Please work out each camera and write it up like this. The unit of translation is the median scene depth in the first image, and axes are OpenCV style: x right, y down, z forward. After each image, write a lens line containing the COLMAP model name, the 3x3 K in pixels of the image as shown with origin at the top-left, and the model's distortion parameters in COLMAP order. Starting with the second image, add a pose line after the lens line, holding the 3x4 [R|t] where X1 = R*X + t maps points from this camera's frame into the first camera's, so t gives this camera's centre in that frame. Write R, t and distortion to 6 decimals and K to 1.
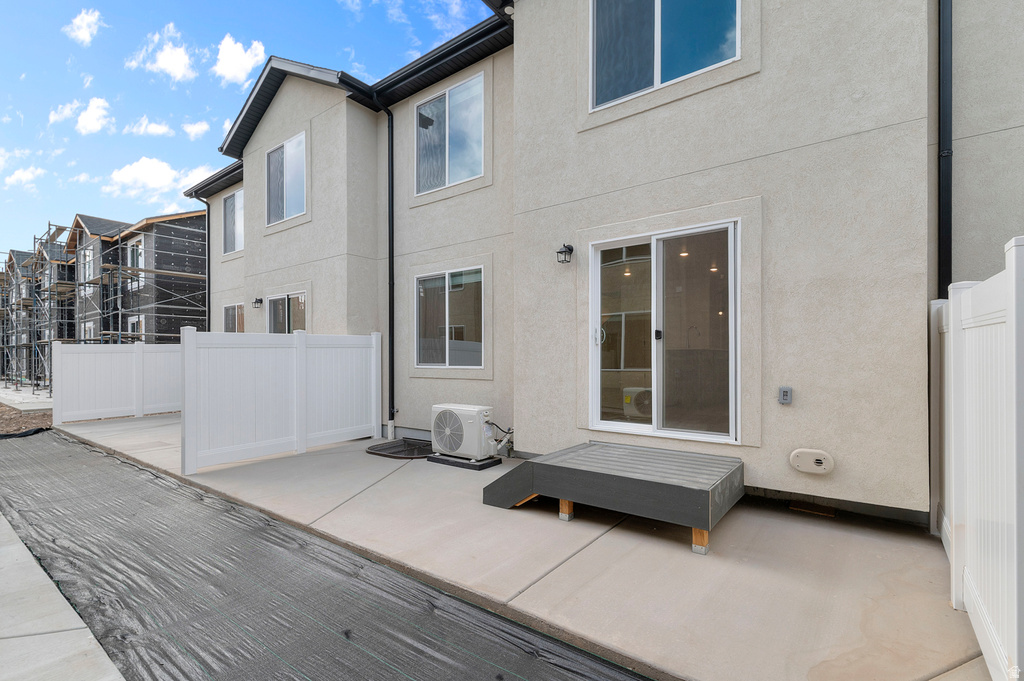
lens RADIAL K [[471.4, 0, 510.5], [0, 471.4, 349.9], [0, 0, 1]] dist [0.017371, 0.000099]
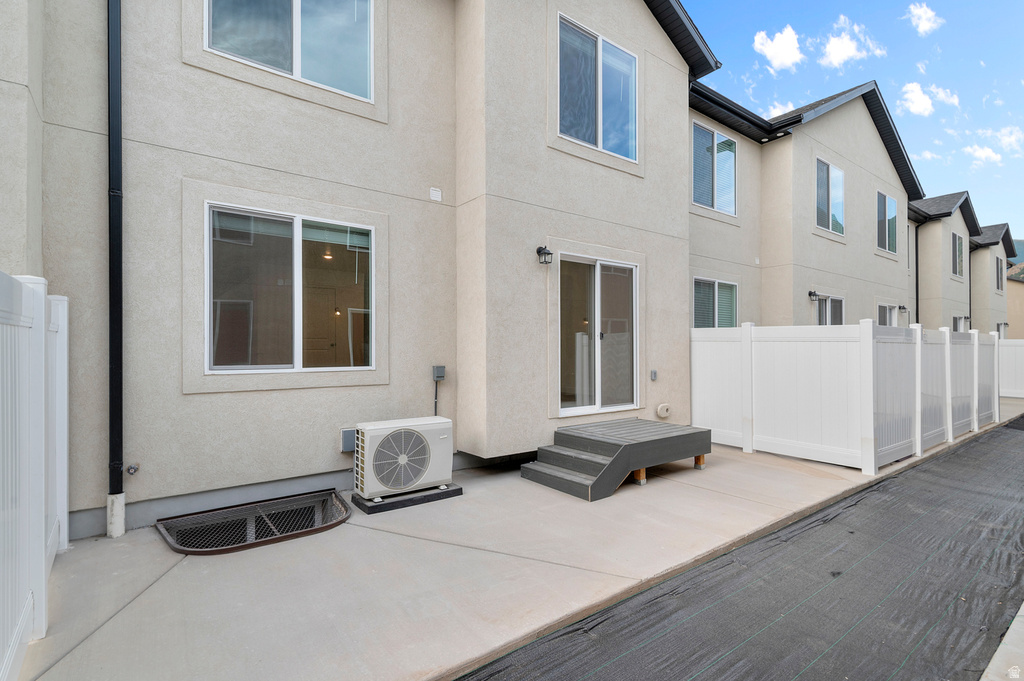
lens RADIAL K [[498.8, 0, 512.0], [0, 498.8, 340.5], [0, 0, 1]] dist [0.012709, -0.000298]
pose [[0.253084, 0.020832, 0.967220, -0.967738], [-0.012317, 0.999756, -0.018310, 0.008262], [-0.967366, -0.007279, 0.253279, 0.779041]]
